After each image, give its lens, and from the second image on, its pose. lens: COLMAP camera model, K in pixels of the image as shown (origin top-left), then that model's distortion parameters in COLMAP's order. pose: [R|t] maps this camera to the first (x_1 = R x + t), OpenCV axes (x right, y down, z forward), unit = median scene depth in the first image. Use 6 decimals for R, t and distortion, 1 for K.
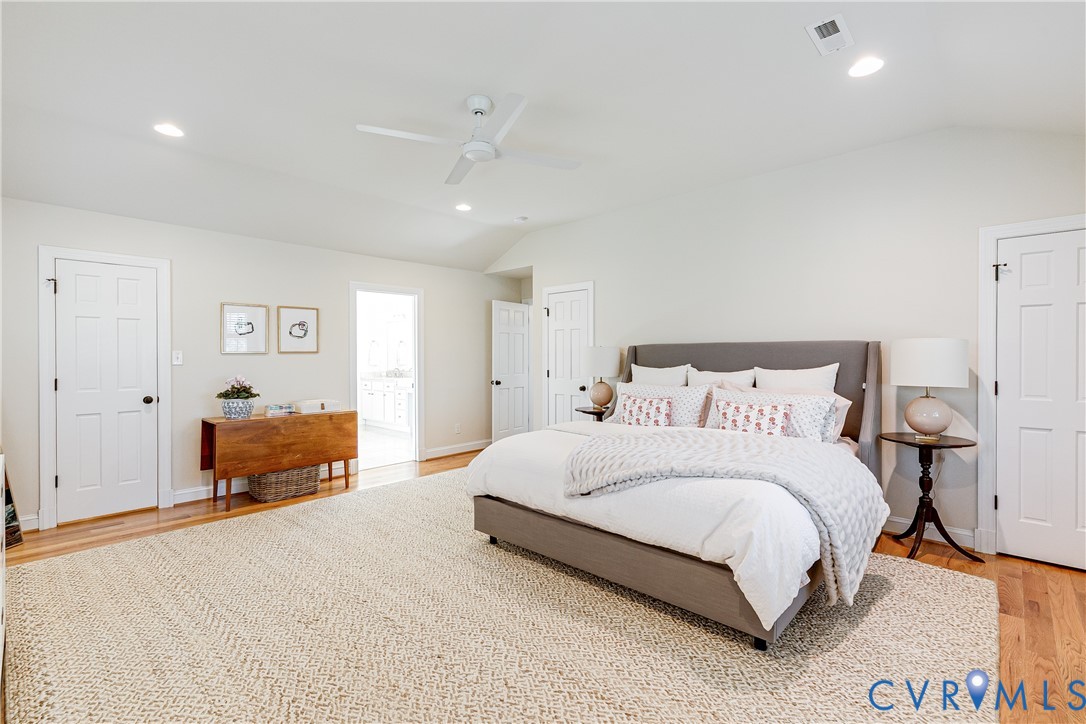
lens RADIAL K [[490.8, 0, 550.3], [0, 490.8, 361.3], [0, 0, 1]] dist [-0.000771, 0.000179]
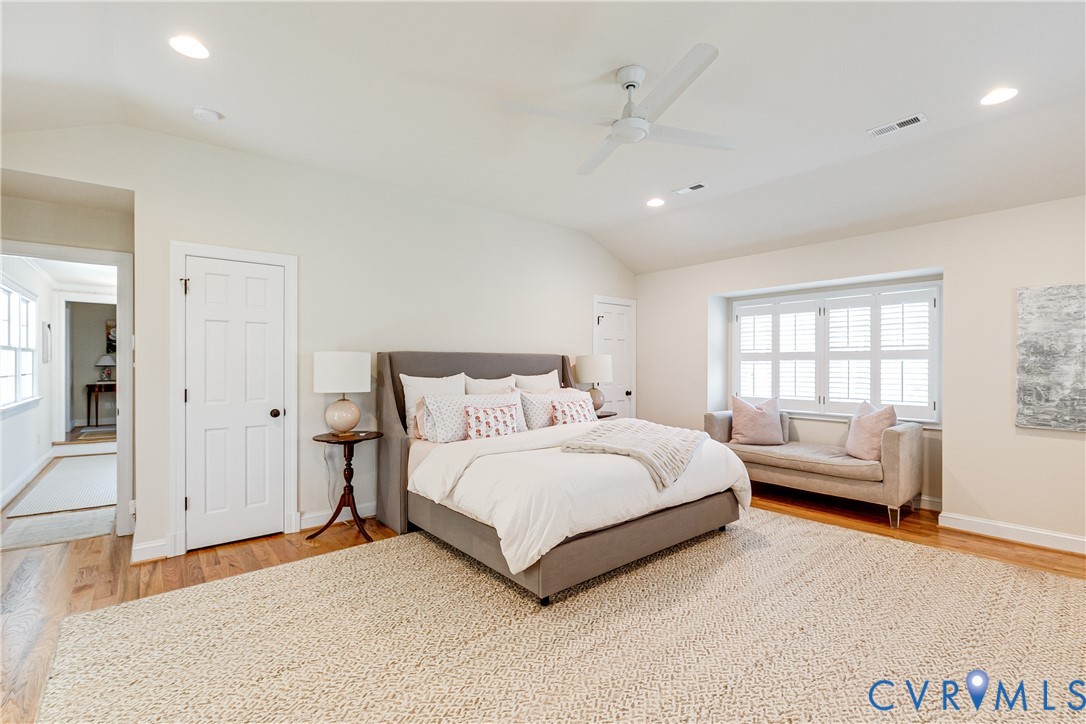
lens RADIAL K [[490.8, 0, 551.4], [0, 490.8, 361.5], [0, 0, 1]] dist [-0.000771, 0.000179]
pose [[0.117865, 0.012579, 0.992950, -0.747767], [0.013395, 0.999809, -0.014256, -0.000707], [-0.992939, 0.014981, 0.117674, 0.753942]]
